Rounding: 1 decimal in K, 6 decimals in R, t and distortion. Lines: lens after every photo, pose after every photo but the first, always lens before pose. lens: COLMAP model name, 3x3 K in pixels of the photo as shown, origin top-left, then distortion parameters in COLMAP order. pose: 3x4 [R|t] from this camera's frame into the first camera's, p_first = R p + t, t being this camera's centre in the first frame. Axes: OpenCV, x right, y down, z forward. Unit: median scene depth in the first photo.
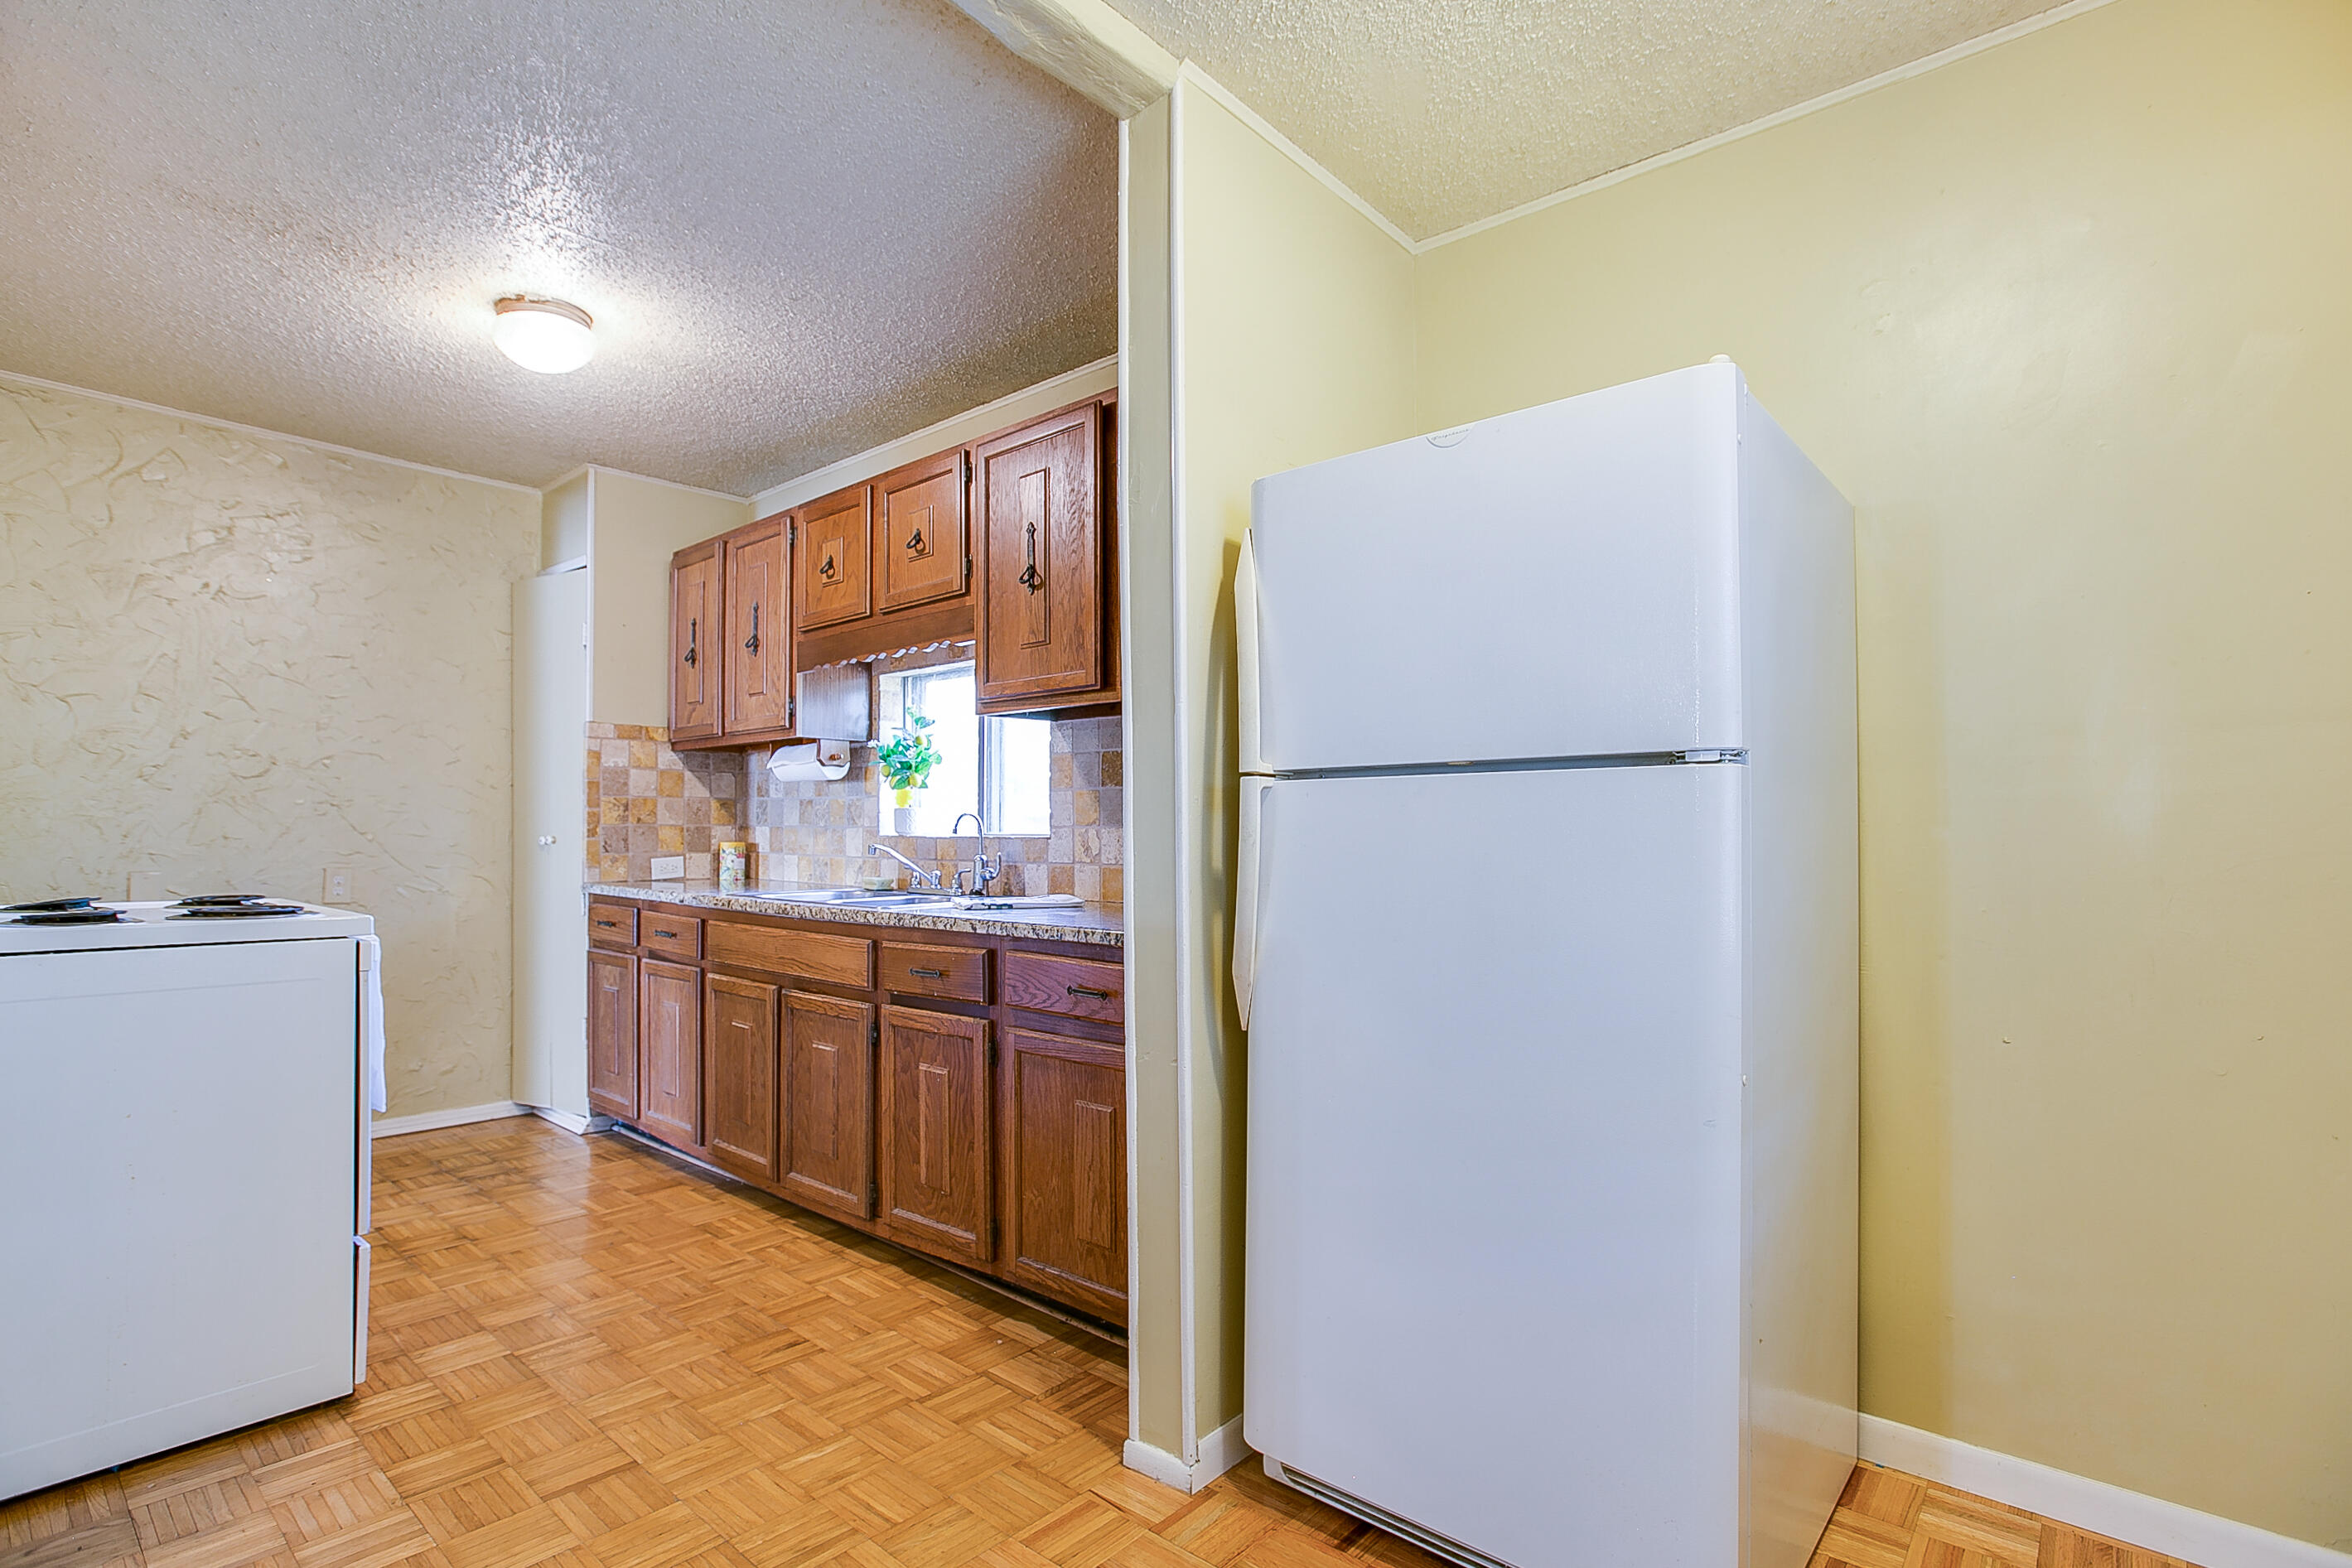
lens RADIAL K [[1133.4, 0, 1175.6], [0, 1133.4, 813.2], [0, 0, 1]] dist [-0.031860, 0.000569]
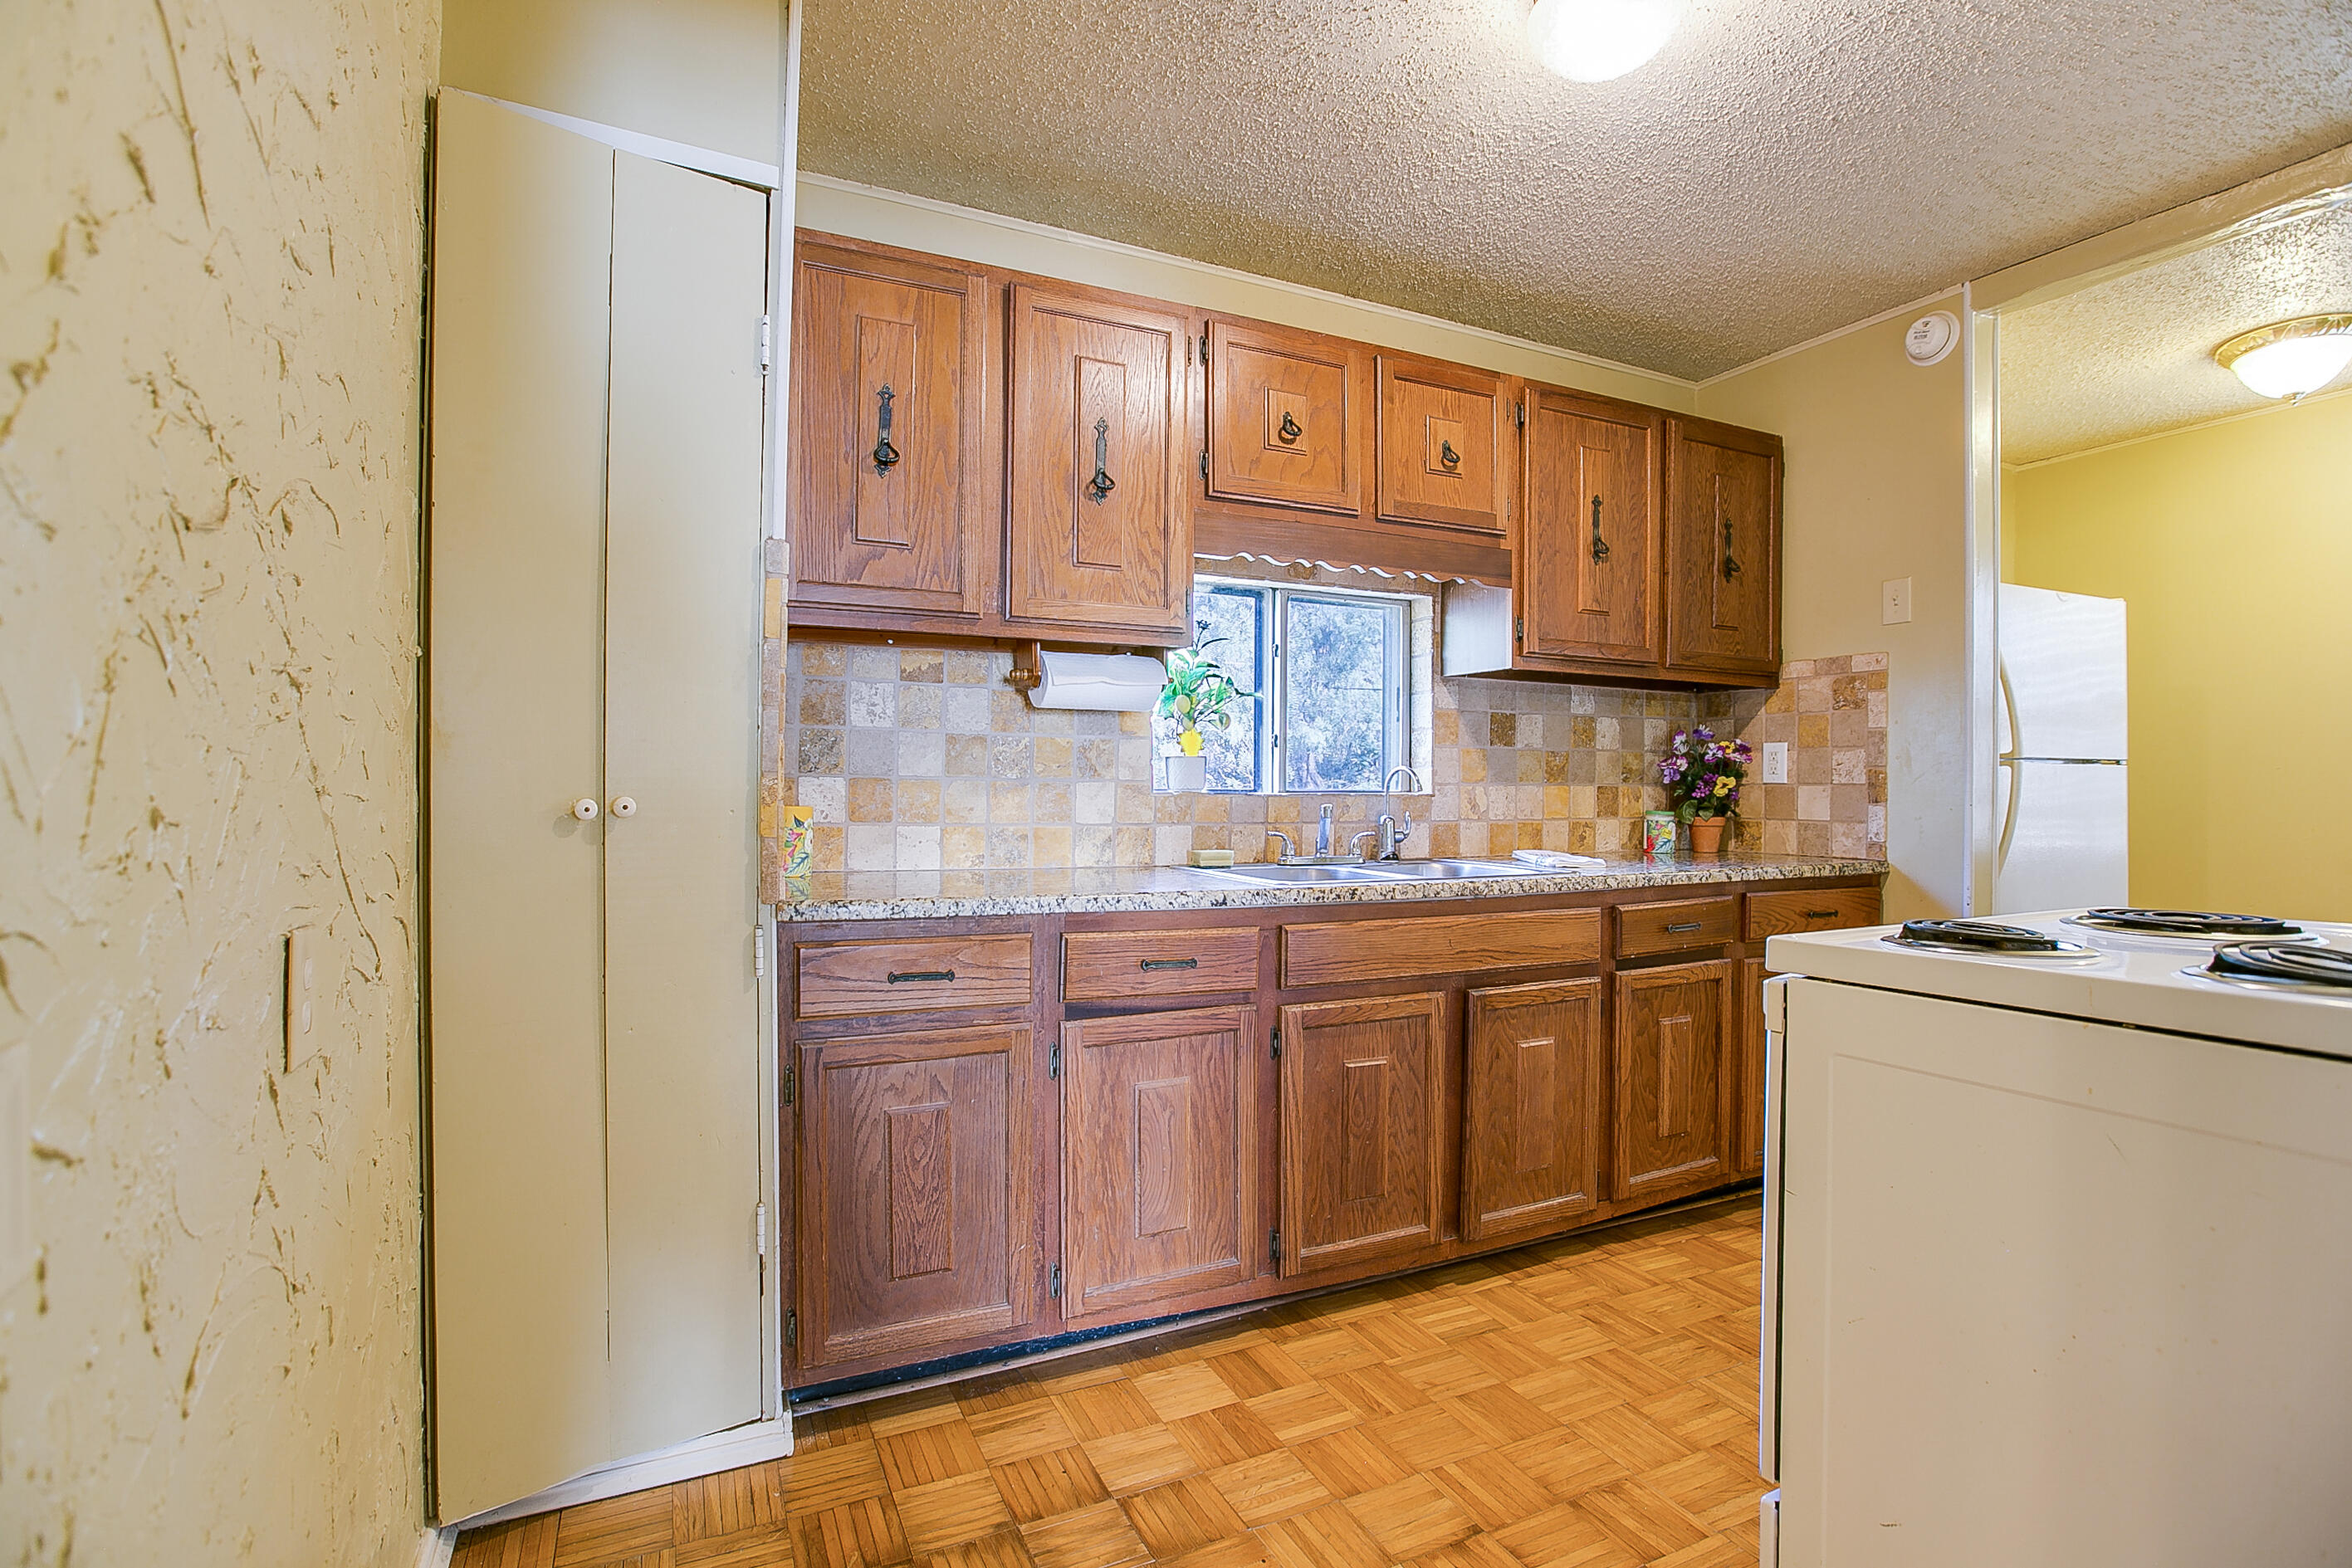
lens RADIAL K [[1092.9, 0, 1176.0], [0, 1092.9, 784.0], [0, 0, 1]] dist [-0.030905, -0.000163]
pose [[0.393116, 0.003615, 0.919482, -1.133756], [-0.020140, 0.999786, 0.004680, 0.013302], [-0.919268, -0.020359, 0.393105, 0.899864]]
